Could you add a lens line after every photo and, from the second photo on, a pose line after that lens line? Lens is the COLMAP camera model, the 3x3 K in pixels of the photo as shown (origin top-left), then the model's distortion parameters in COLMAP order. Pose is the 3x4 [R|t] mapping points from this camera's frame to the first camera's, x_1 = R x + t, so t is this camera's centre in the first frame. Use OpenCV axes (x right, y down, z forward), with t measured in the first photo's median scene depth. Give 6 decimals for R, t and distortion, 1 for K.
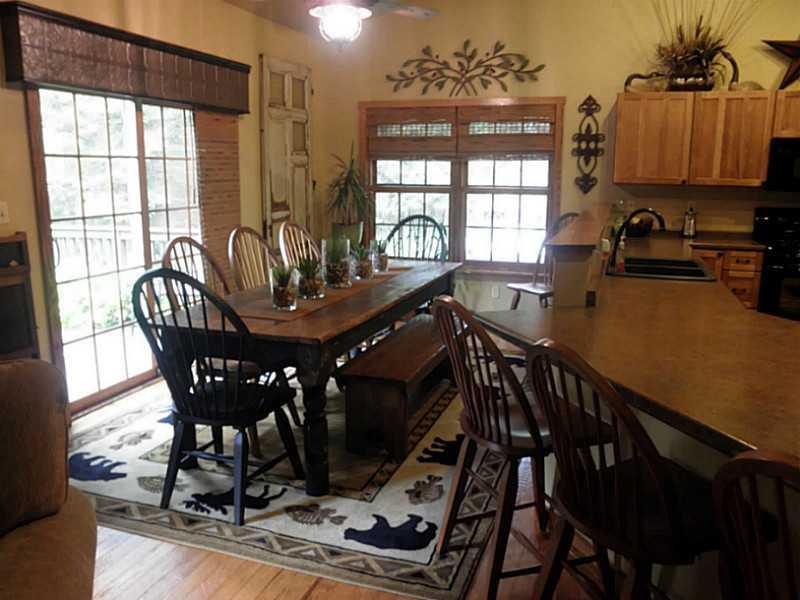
lens RADIAL K [[656.3, 0, 407.5], [0, 656.3, 297.7], [0, 0, 1]] dist [-0.087451, 0.050251]
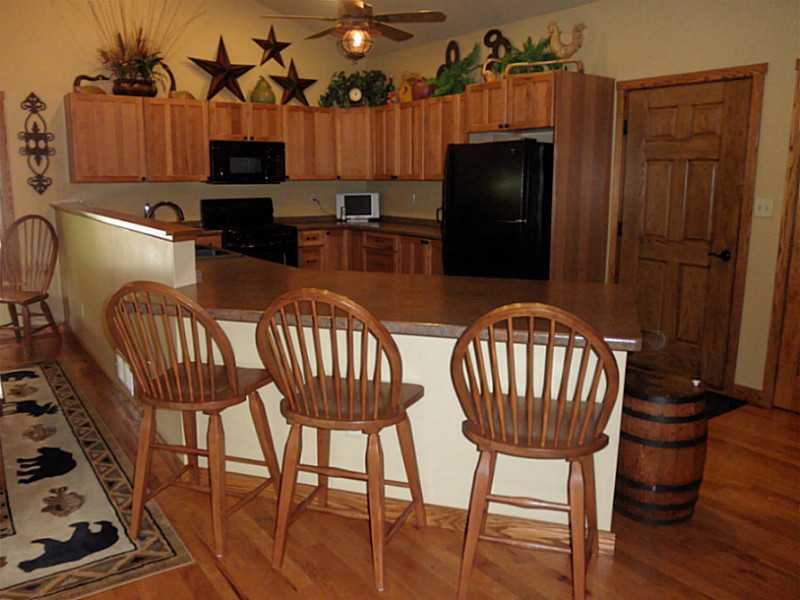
lens RADIAL K [[656.3, 0, 396.4], [0, 656.3, 302.3], [0, 0, 1]] dist [-0.087451, 0.050251]
pose [[0.591059, -0.152390, 0.792103, -0.224052], [0.150631, 0.985570, 0.077211, 0.005751], [-0.792439, 0.073679, 0.605485, 0.015627]]
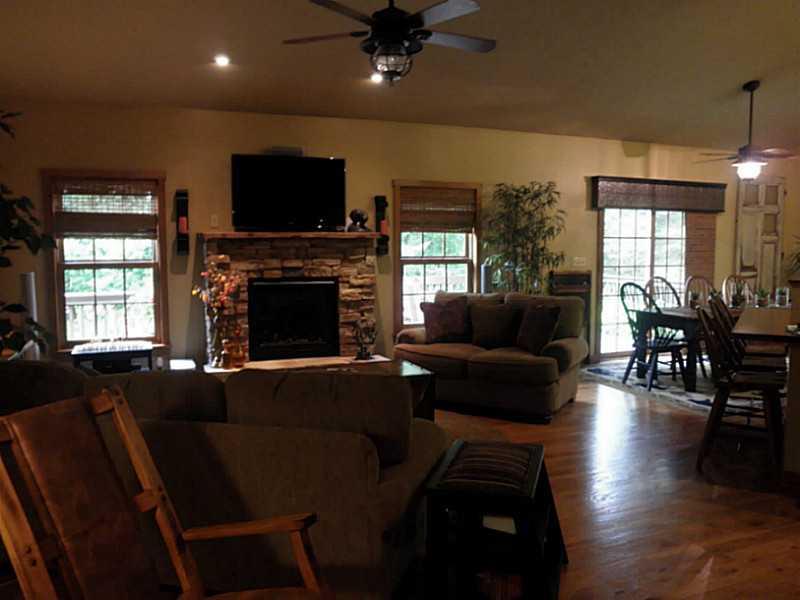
lens RADIAL K [[656.3, 0, 401.2], [0, 656.3, 302.5], [0, 0, 1]] dist [-0.087451, 0.050251]
pose [[0.645815, 0.067051, -0.760544, 0.497721], [-0.142770, 0.989171, -0.034026, 0.124061], [0.750026, 0.130557, 0.648394, -0.675706]]
